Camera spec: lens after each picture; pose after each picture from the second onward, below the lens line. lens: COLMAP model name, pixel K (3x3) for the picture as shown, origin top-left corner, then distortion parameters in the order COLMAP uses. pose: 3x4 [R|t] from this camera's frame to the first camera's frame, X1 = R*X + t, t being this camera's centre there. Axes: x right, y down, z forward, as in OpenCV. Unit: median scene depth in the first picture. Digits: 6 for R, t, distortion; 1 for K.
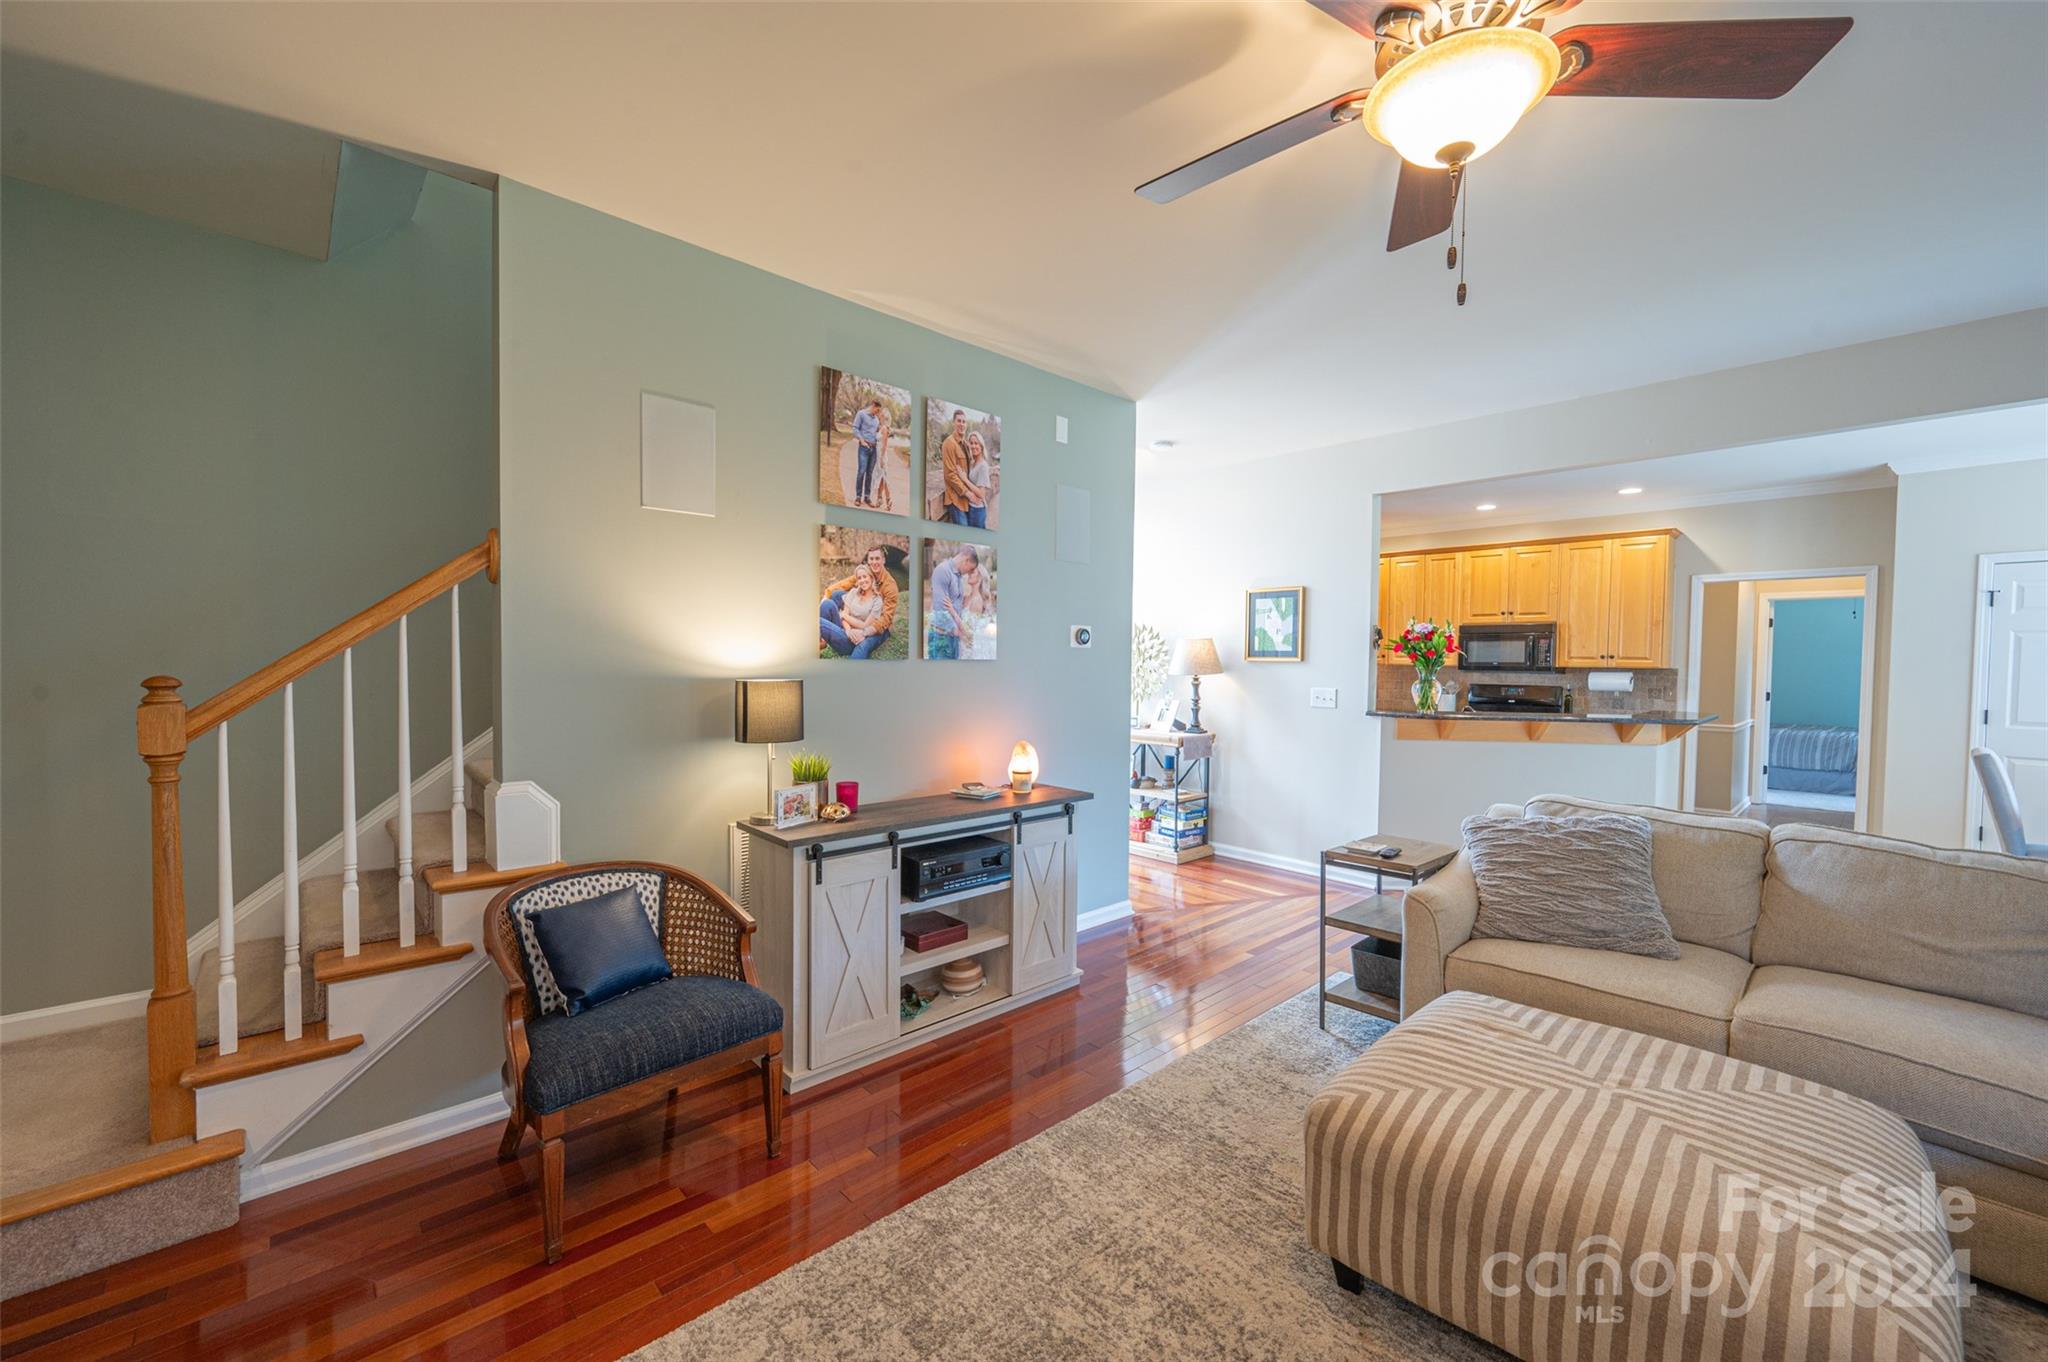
lens RADIAL K [[817.7, 0, 1024.0], [0, 817.7, 681.0], [0, 0, 1]] dist [0.000959, -0.000041]
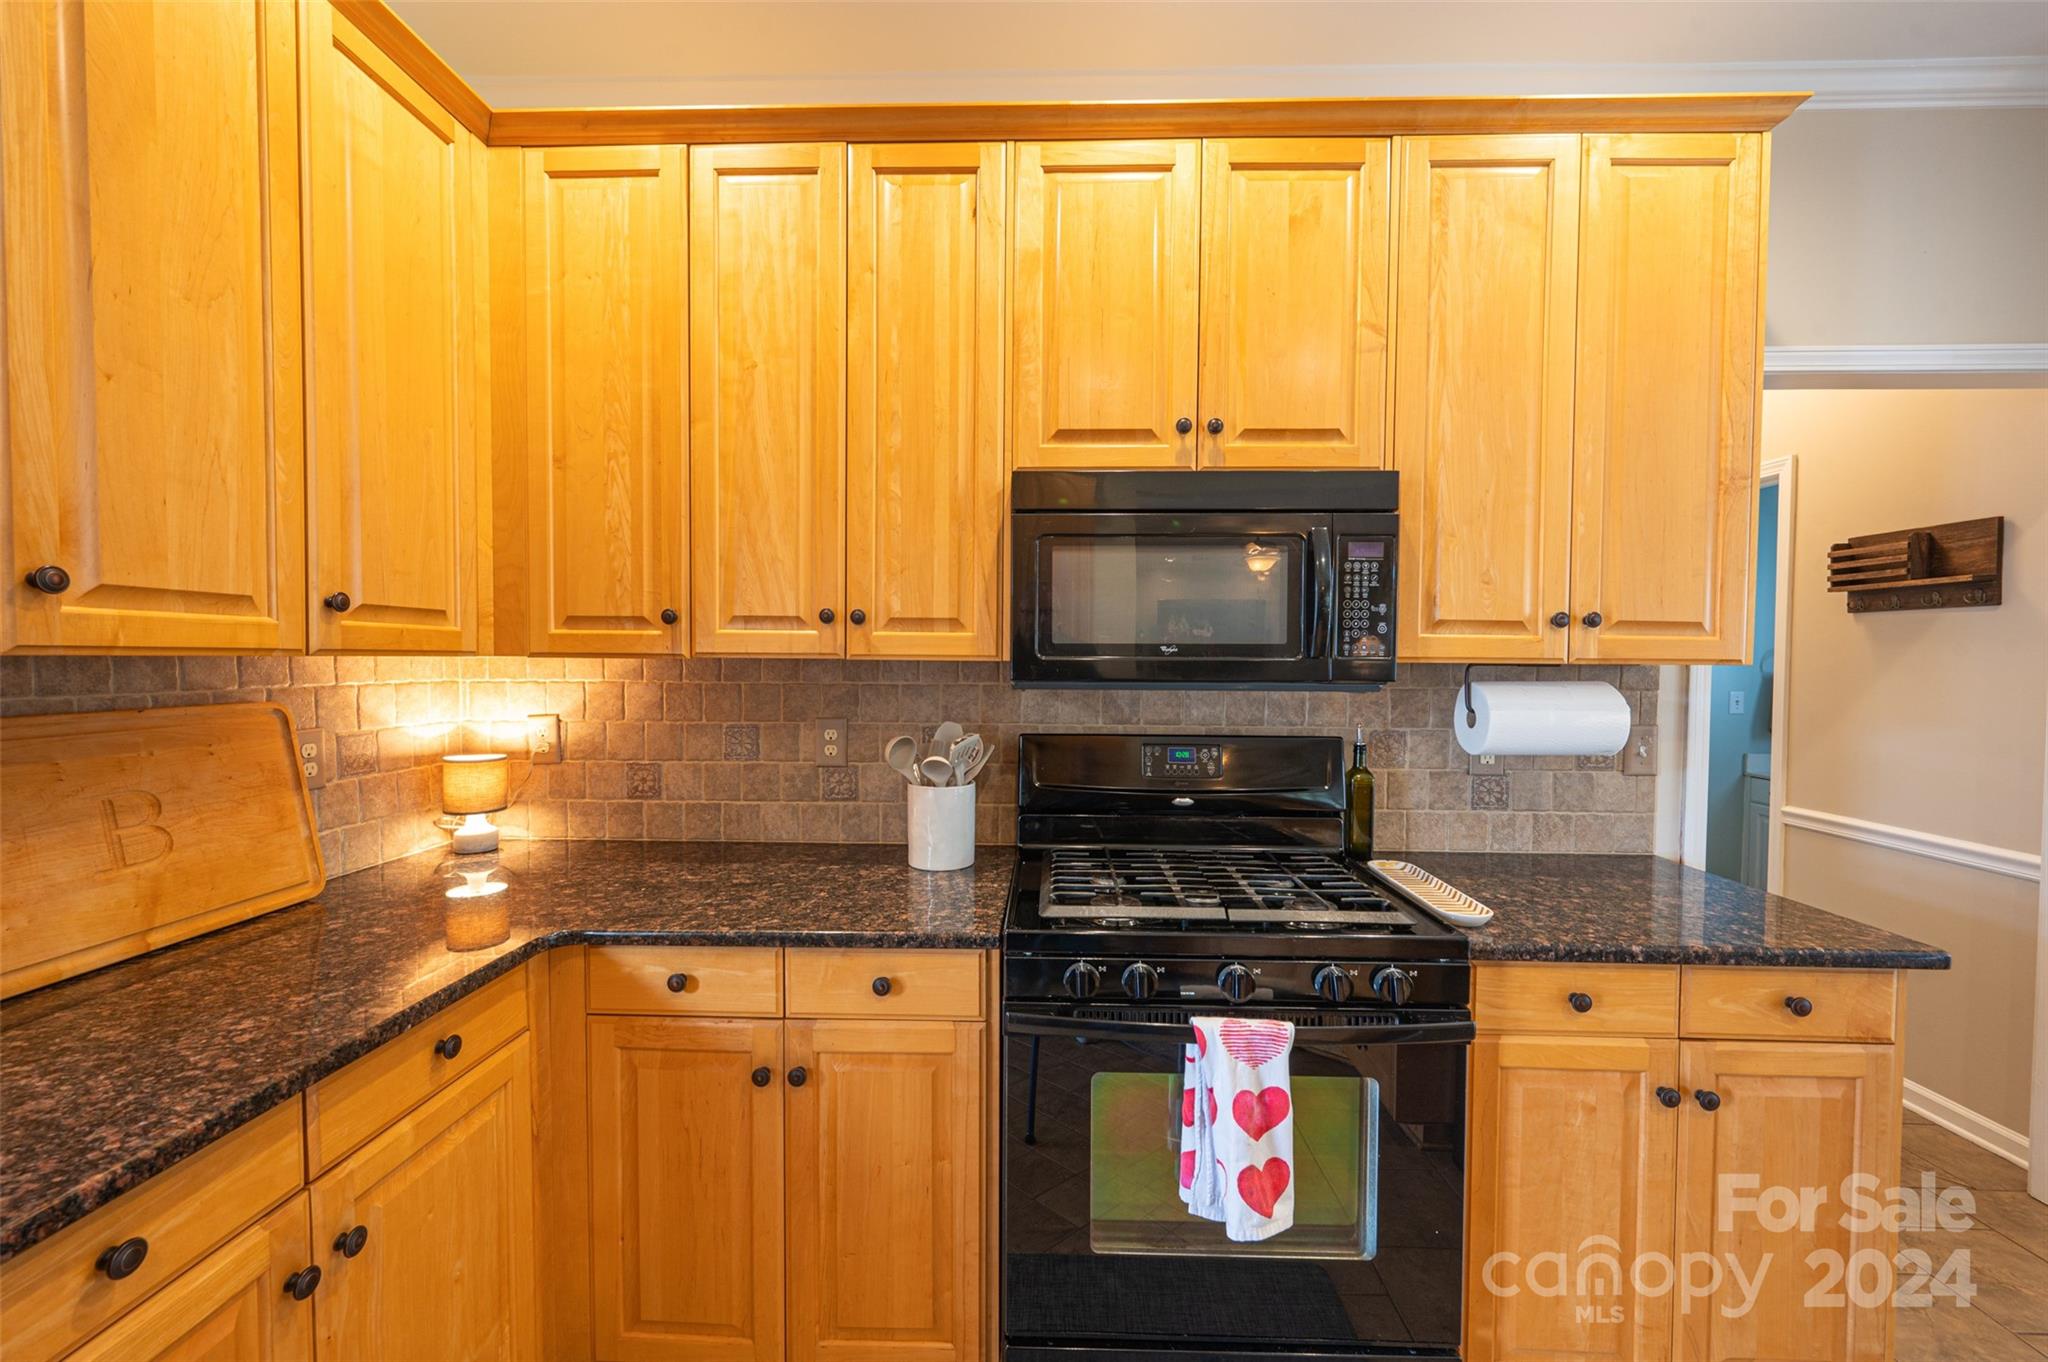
lens RADIAL K [[809.8, 0, 1024.0], [0, 809.8, 681.0], [0, 0, 1]] dist [0.000683, 0.000254]
pose [[0.710875, -0.027567, 0.702778, 0.405791], [0.019686, 0.999620, 0.019298, -0.018201], [-0.703043, 0.000117, 0.711148, 0.891594]]
